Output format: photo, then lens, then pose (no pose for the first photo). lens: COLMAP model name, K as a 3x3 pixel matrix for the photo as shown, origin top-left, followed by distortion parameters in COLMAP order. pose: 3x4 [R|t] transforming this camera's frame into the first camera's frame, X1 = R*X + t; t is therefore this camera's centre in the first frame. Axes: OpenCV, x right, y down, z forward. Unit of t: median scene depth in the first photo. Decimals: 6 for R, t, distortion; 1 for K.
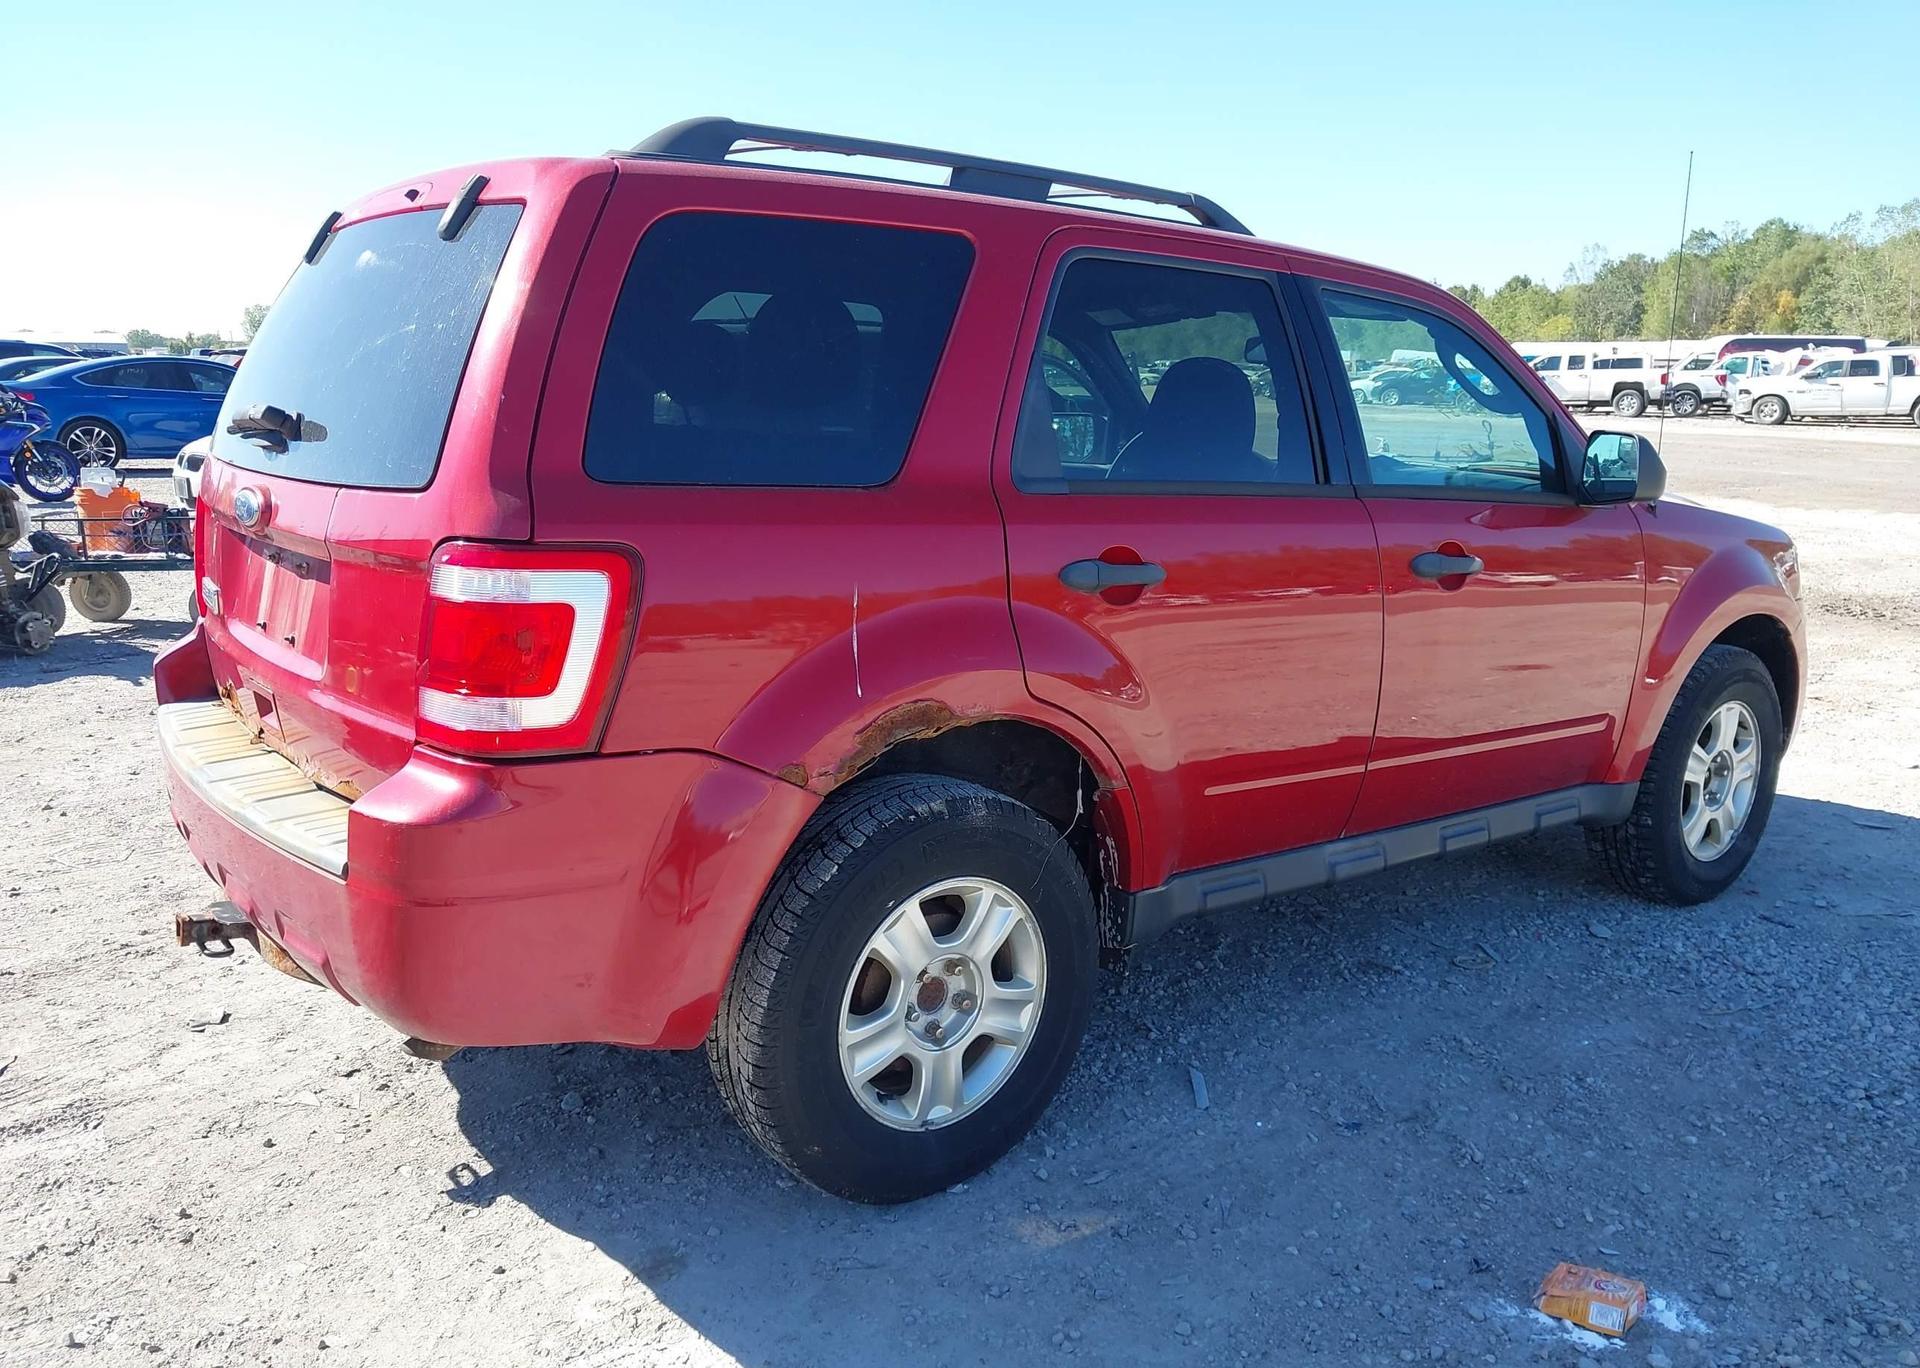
lens RADIAL K [[1530.8, 0, 920.4], [0, 1530.8, 723.1], [0, 0, 1]] dist [0.013445, -0.021268]
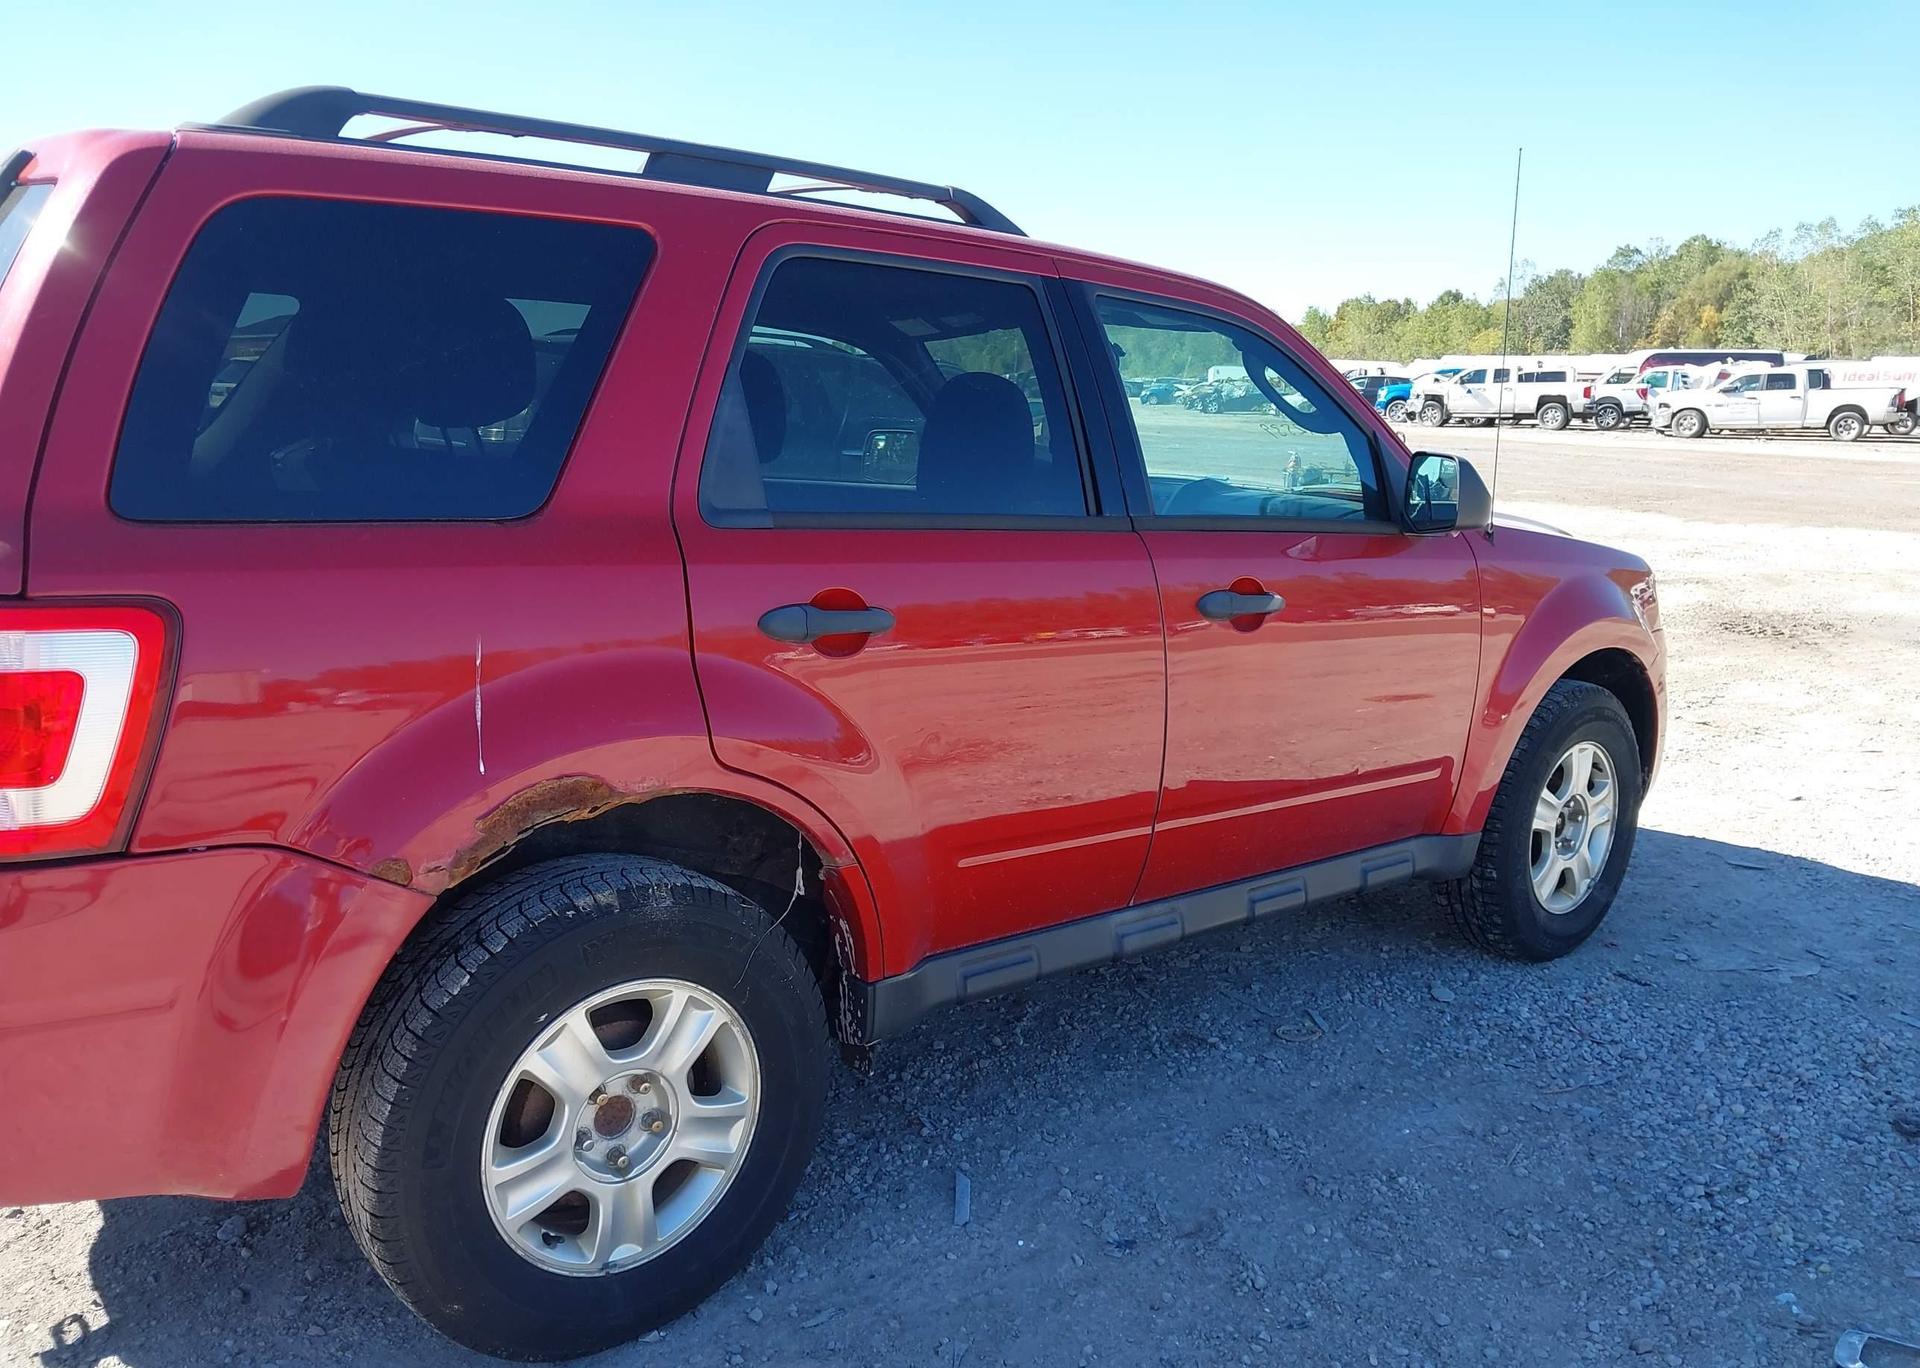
lens RADIAL K [[1530.8, 0, 920.8], [0, 1530.8, 718.4], [0, 0, 1]] dist [0.013445, -0.021268]
pose [[0.999347, -0.005757, 0.035673, 0.123169], [0.006122, 0.999930, -0.010126, -0.027800], [-0.035612, 0.010337, 0.999312, 0.112042]]
